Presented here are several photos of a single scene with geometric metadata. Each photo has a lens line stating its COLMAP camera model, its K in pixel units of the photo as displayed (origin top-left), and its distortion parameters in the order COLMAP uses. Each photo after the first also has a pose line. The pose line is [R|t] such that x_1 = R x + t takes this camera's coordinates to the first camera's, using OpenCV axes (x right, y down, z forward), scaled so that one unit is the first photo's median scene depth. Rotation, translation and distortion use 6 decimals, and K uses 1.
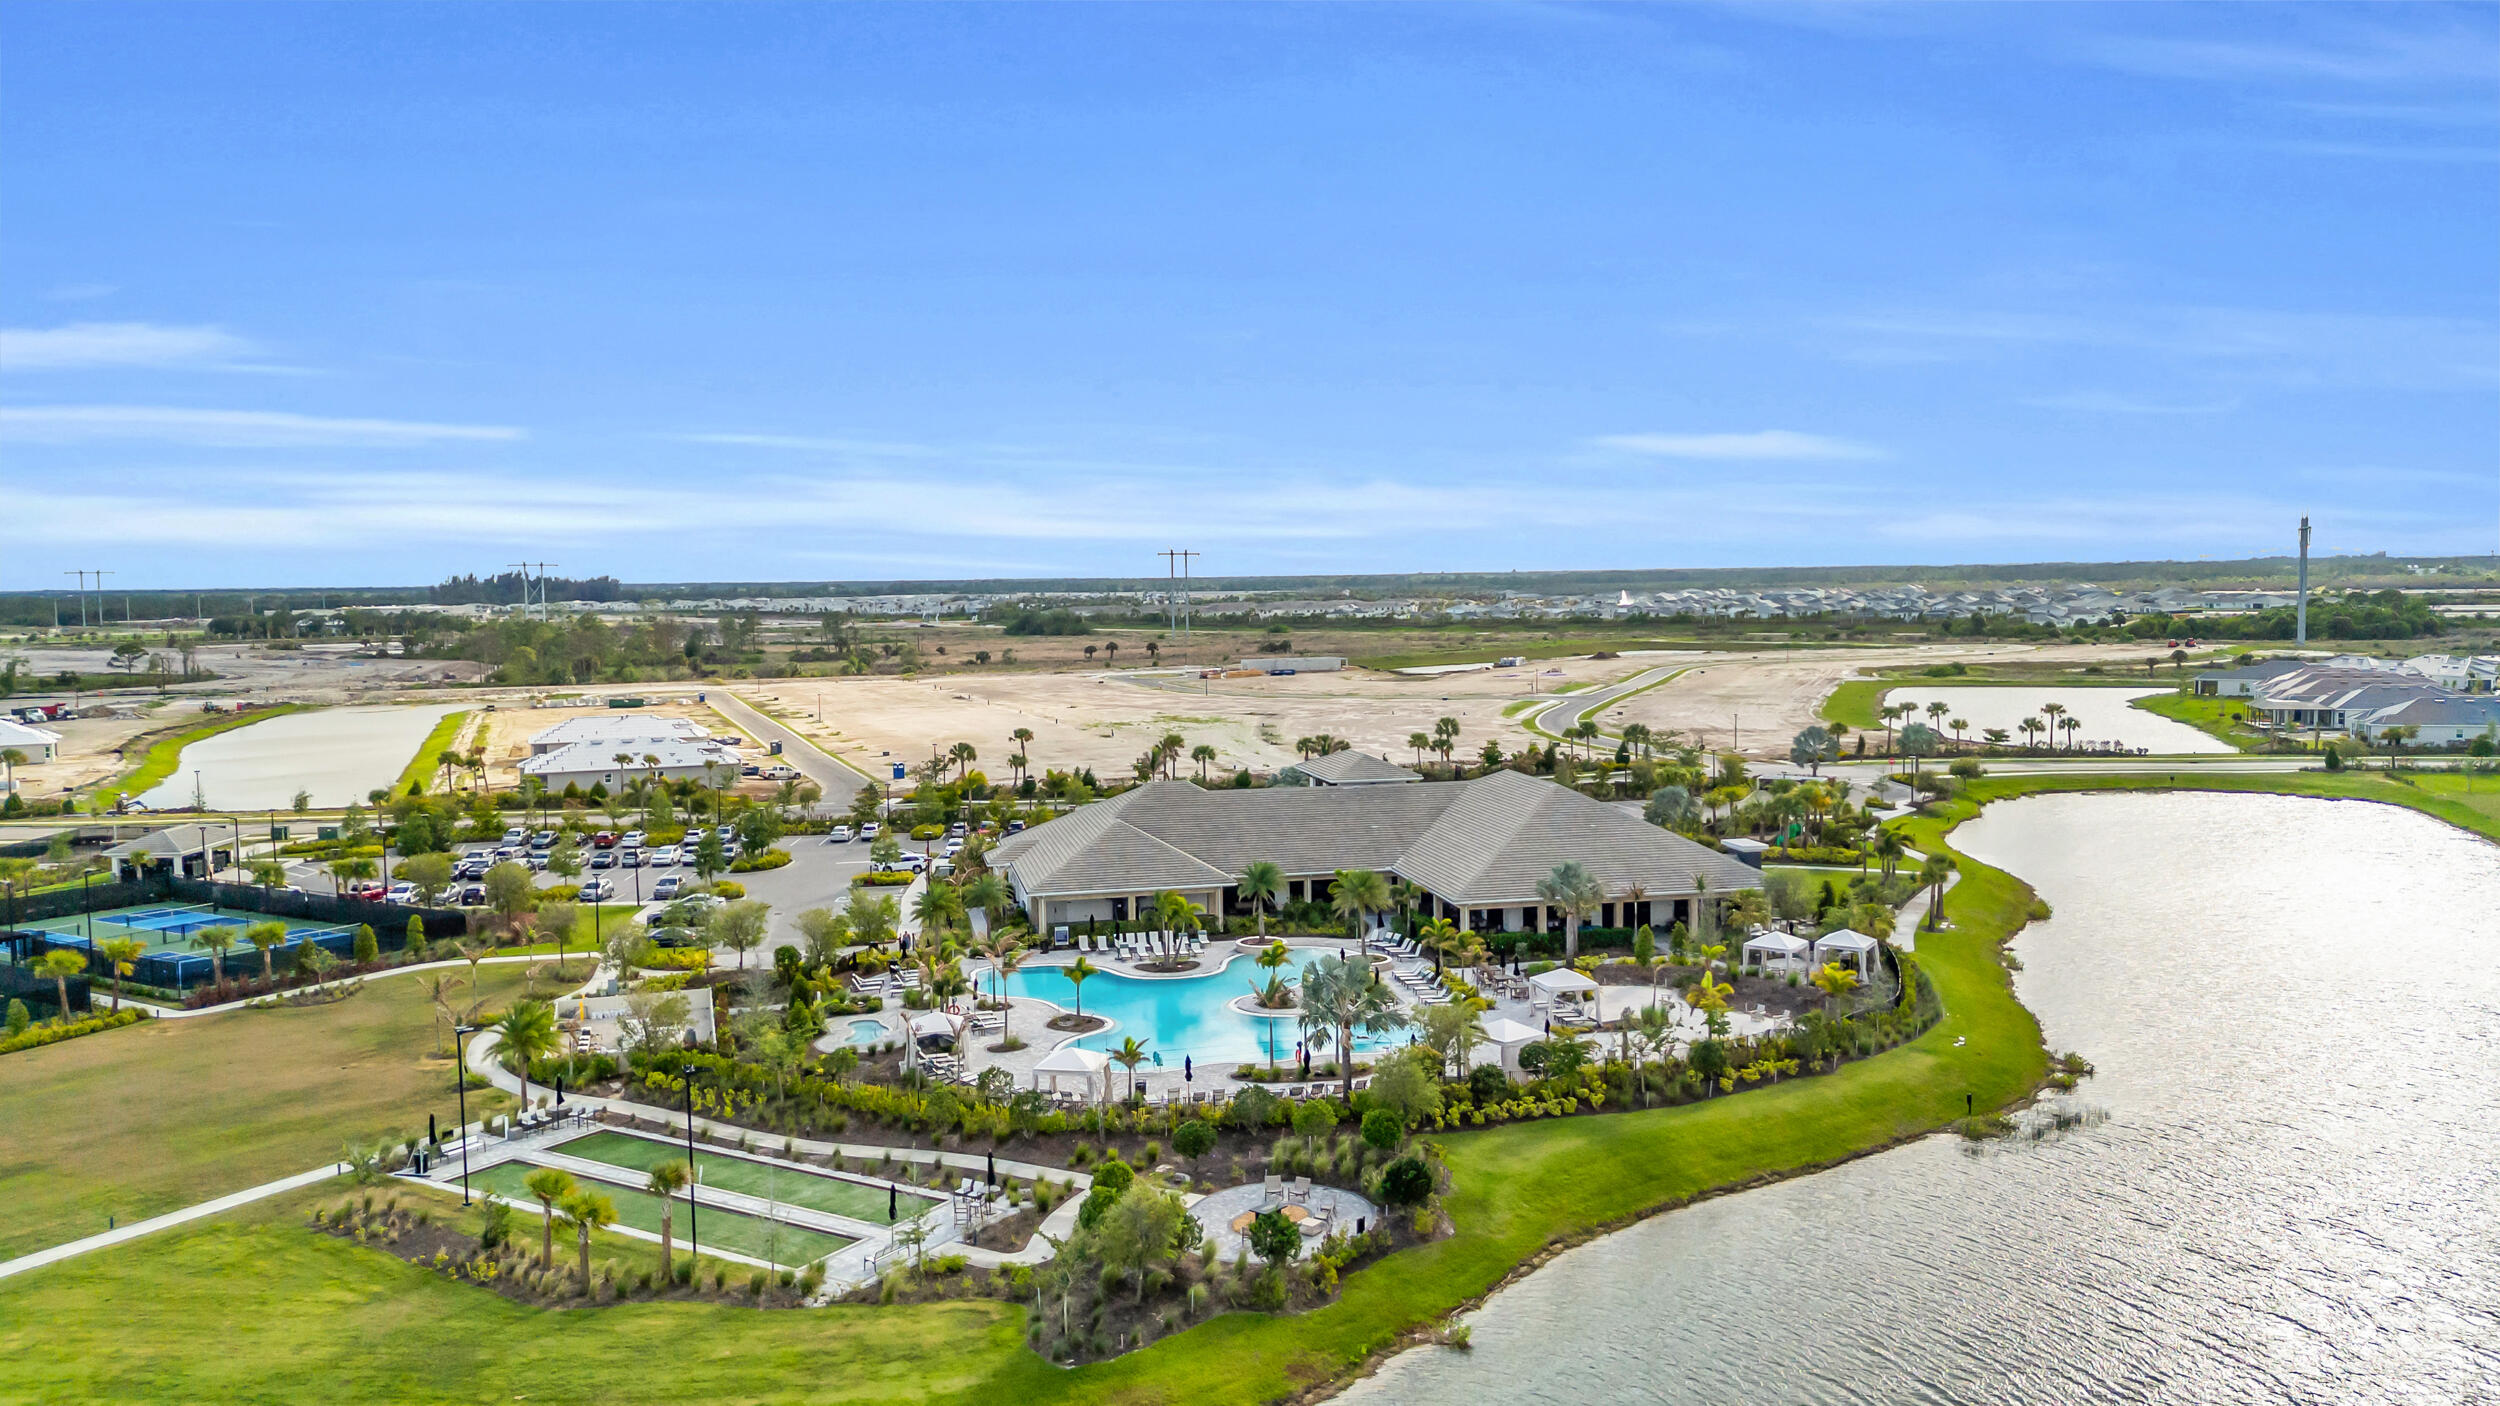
lens RADIAL K [[1838.5, 0, 1250.0], [0, 1838.5, 703.0], [0, 0, 1]] dist [0.103620, -0.126230]
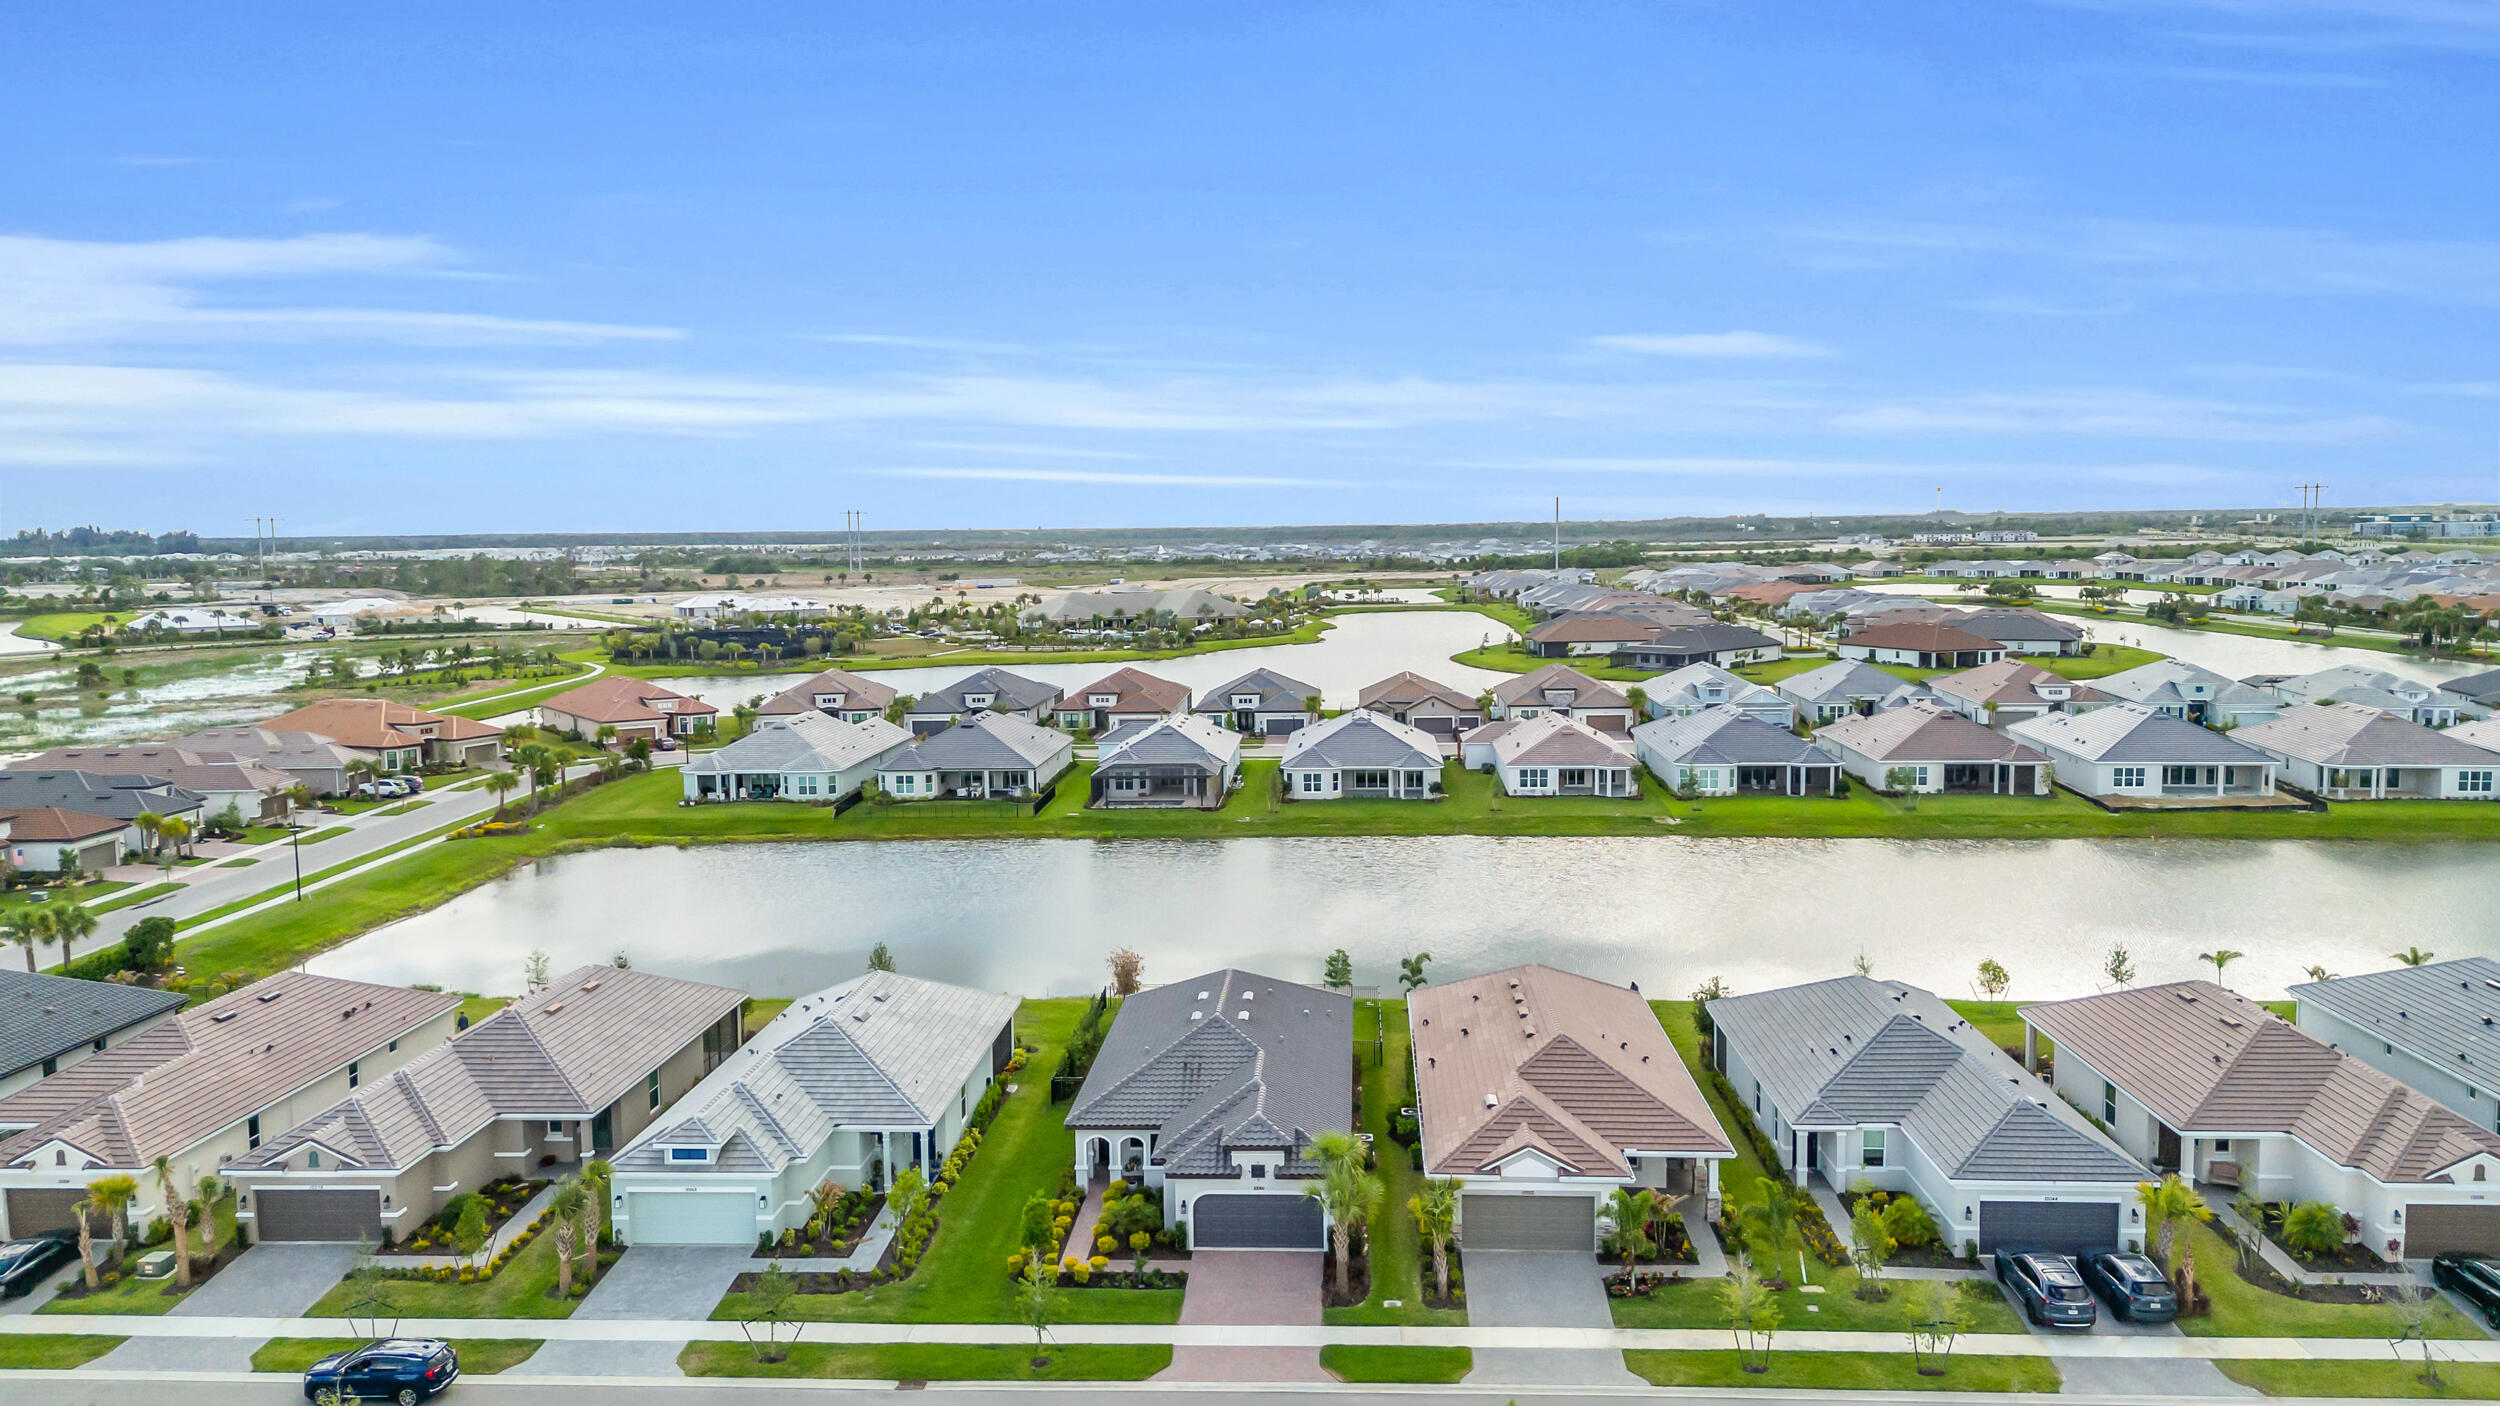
lens RADIAL K [[1838.5, 0, 1250.0], [0, 1838.5, 703.0], [0, 0, 1]] dist [0.103620, -0.126230]
pose [[0.966124, -0.024012, 0.256960, -0.479494], [0.017969, 0.999505, 0.025840, 0.131100], [-0.257453, -0.020347, 0.966076, -1.795824]]
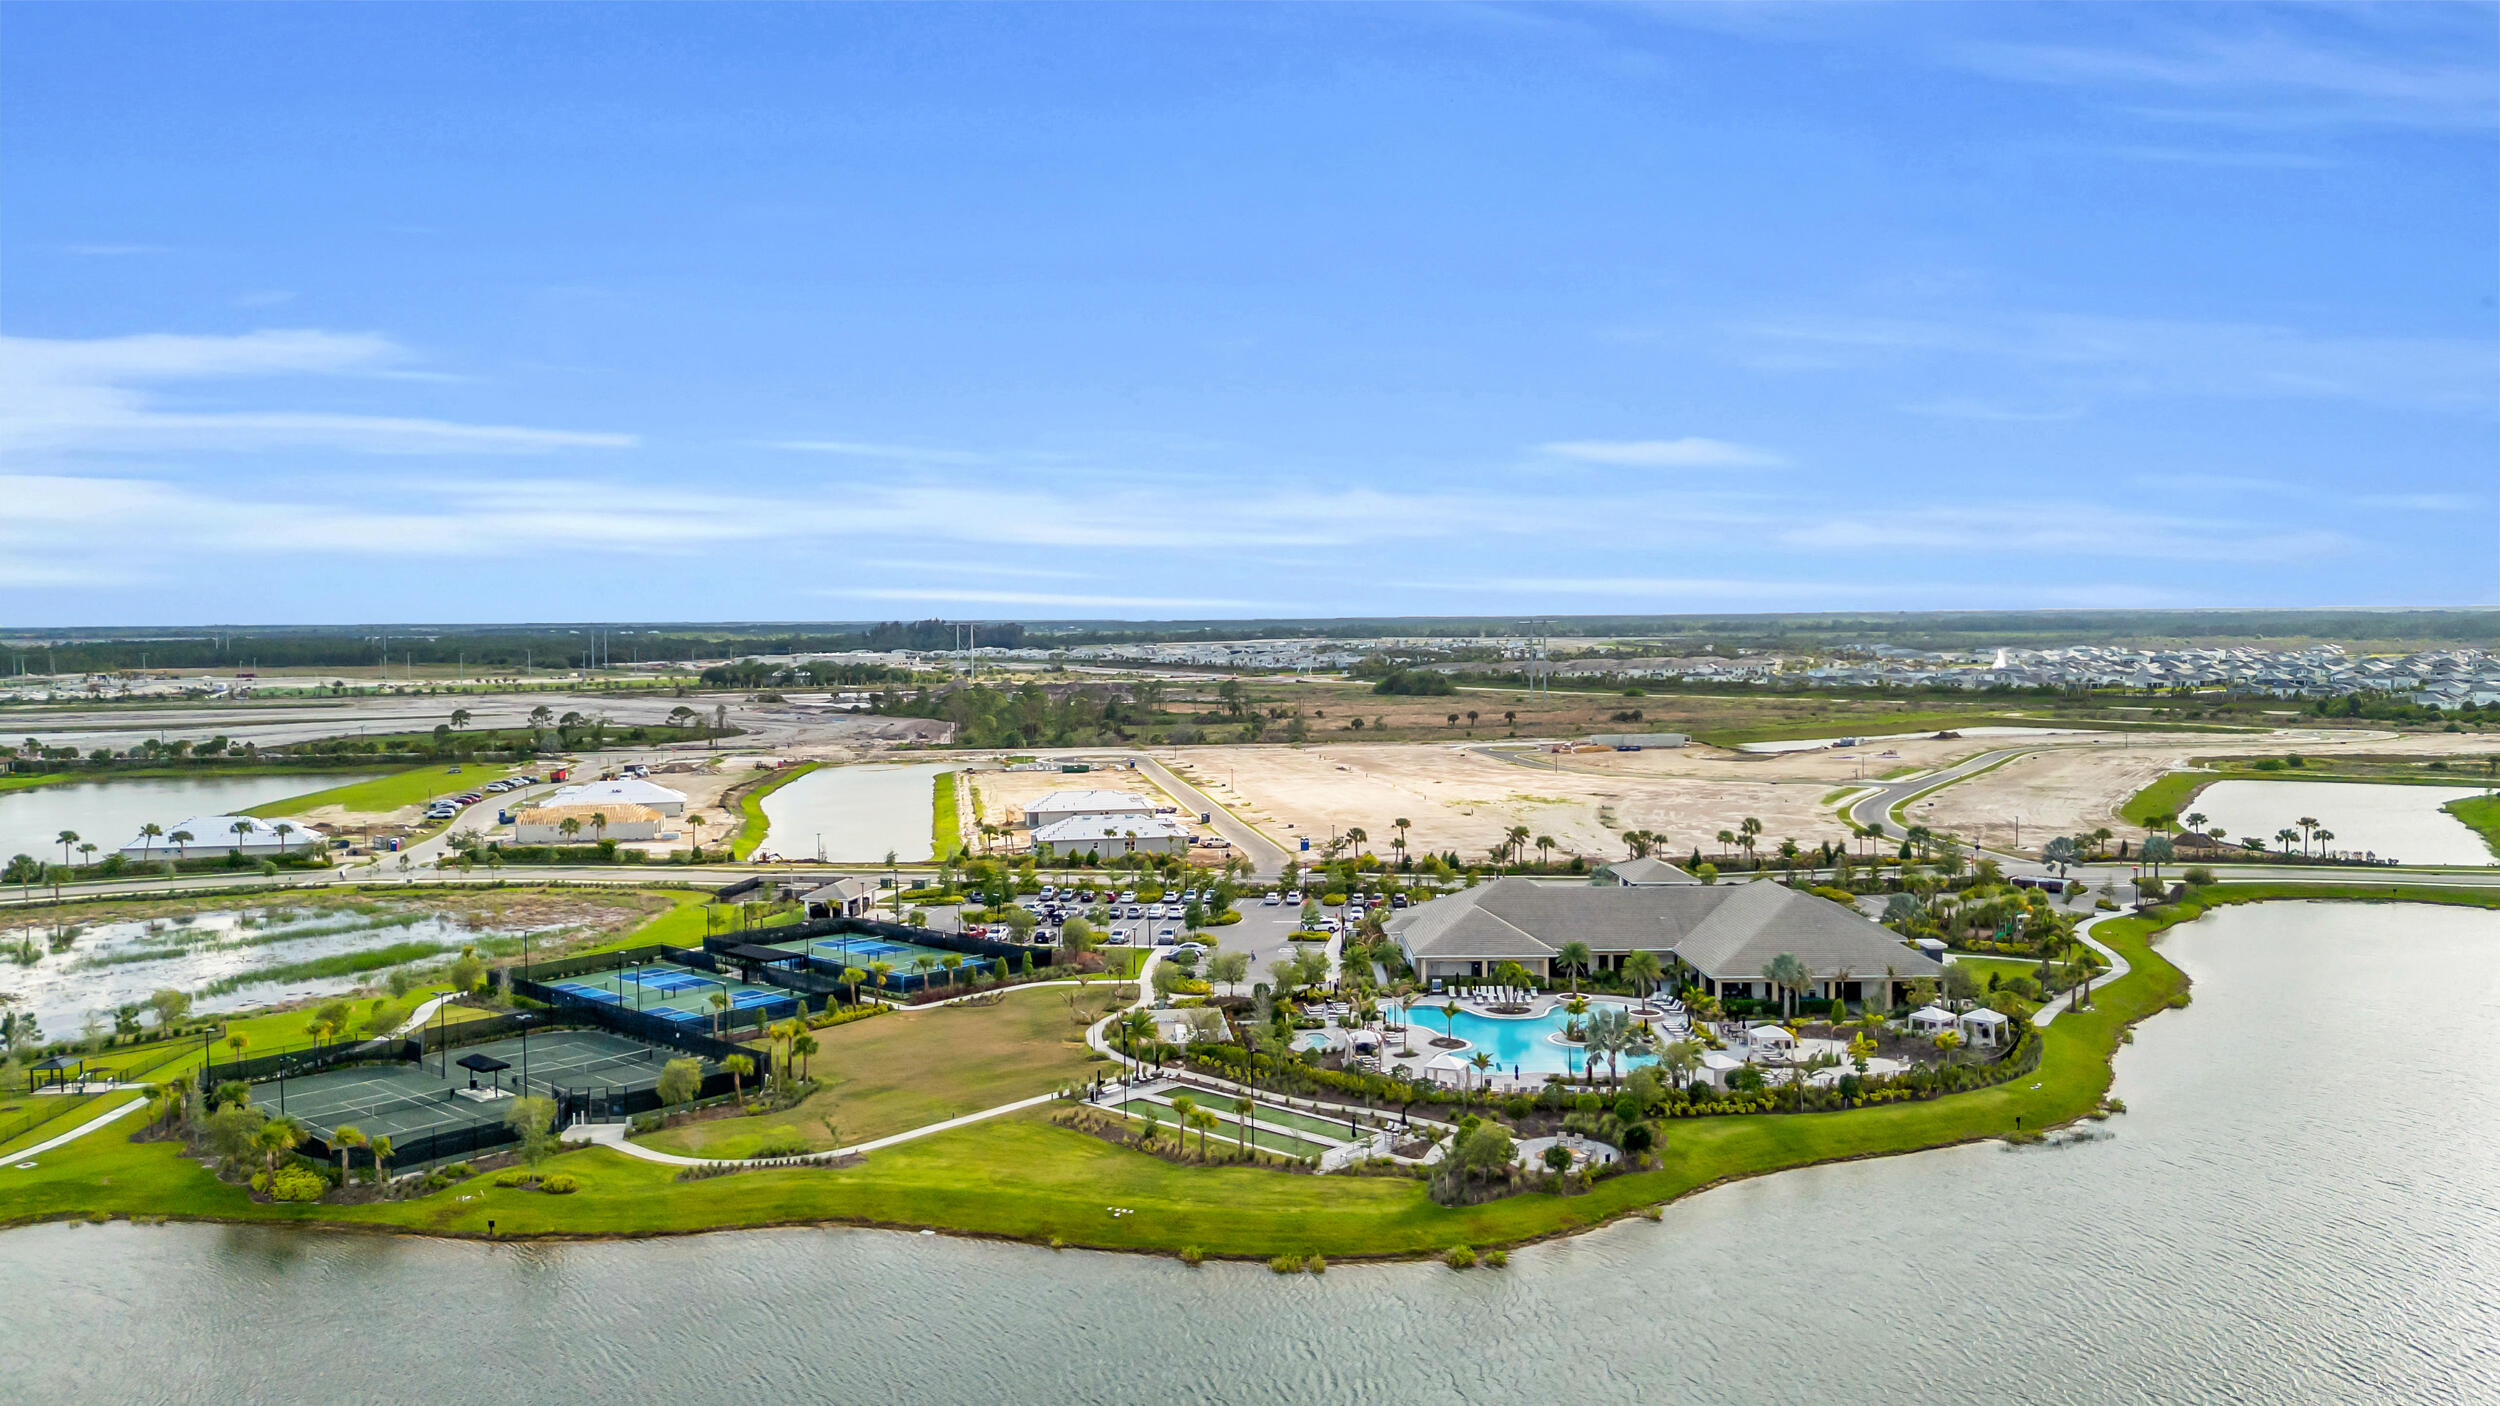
lens RADIAL K [[1838.5, 0, 1250.0], [0, 1838.5, 703.0], [0, 0, 1]] dist [0.103620, -0.126230]
pose [[0.980775, 0.015511, -0.194524, 0.025794], [-0.019316, 0.999657, -0.017676, -0.052579], [0.194183, 0.021094, 0.980739, -0.359247]]
